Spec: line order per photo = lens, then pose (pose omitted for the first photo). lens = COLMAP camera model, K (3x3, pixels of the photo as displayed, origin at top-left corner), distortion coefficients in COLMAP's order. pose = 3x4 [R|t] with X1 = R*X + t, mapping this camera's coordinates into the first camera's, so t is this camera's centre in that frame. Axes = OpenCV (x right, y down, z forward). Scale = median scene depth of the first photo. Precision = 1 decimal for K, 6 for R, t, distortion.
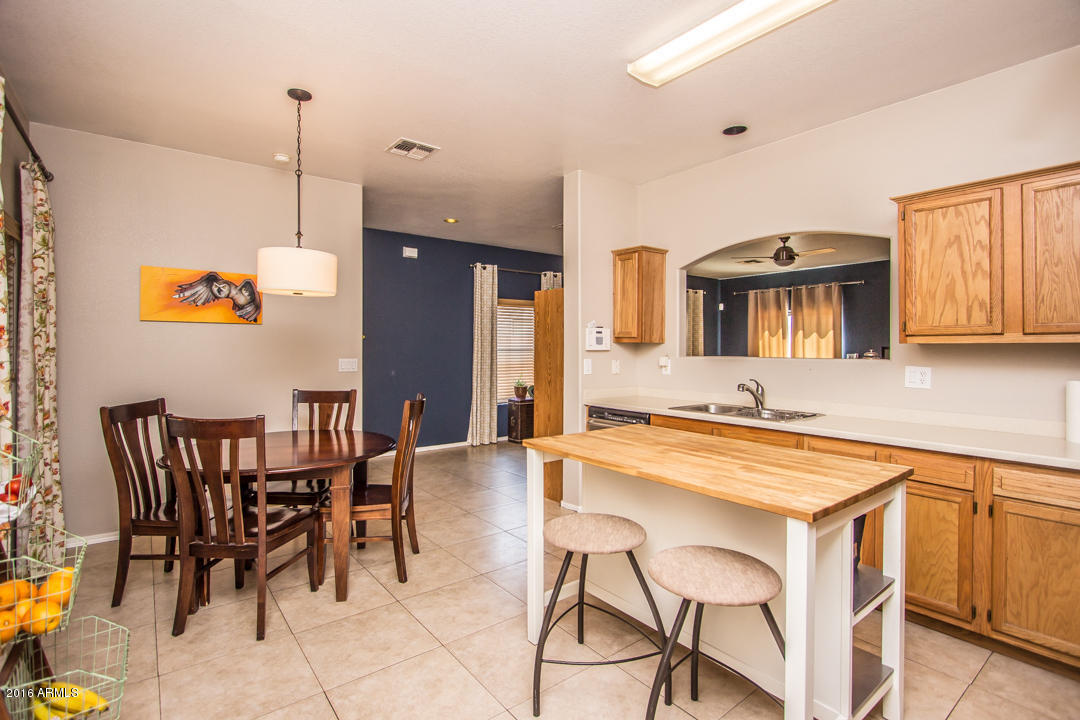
lens RADIAL K [[518.8, 0, 544.7], [0, 518.8, 349.9], [0, 0, 1]] dist [-0.013542, 0.000024]
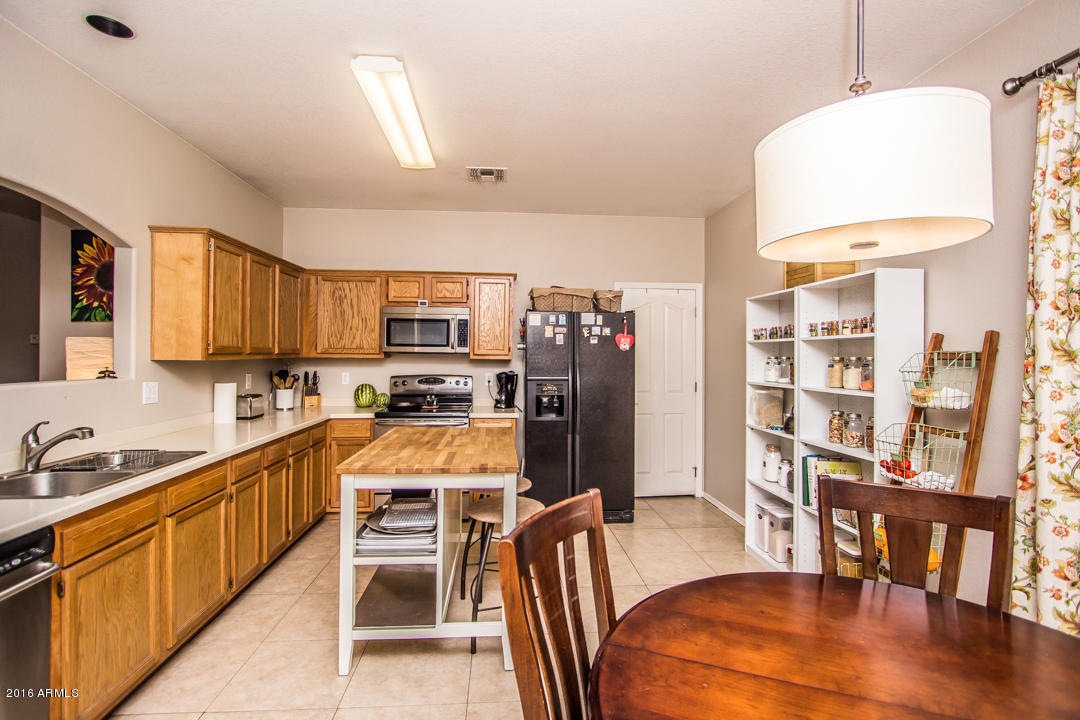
lens RADIAL K [[510.1, 0, 526.8], [0, 510.1, 357.0], [0, 0, 1]] dist [-0.018246, 0.002888]
pose [[-0.816544, -0.012555, 0.577147, -0.378856], [-0.006327, 0.999898, 0.012799, -0.027429], [-0.577249, 0.006799, -0.816540, 1.095218]]
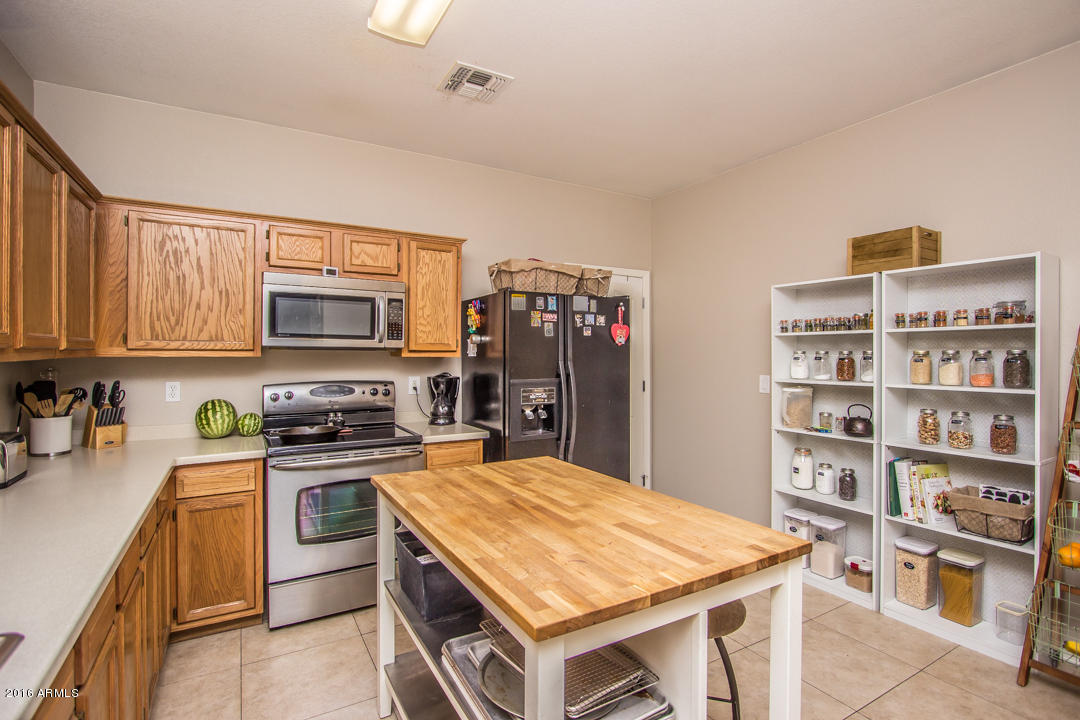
lens RADIAL K [[510.1, 0, 538.3], [0, 510.1, 359.0], [0, 0, 1]] dist [-0.018246, 0.002888]
pose [[-0.989210, -0.007367, 0.146320, 0.089096], [-0.004696, 0.999816, 0.018593, -0.019842], [-0.146430, 0.017706, -0.989063, 0.978083]]
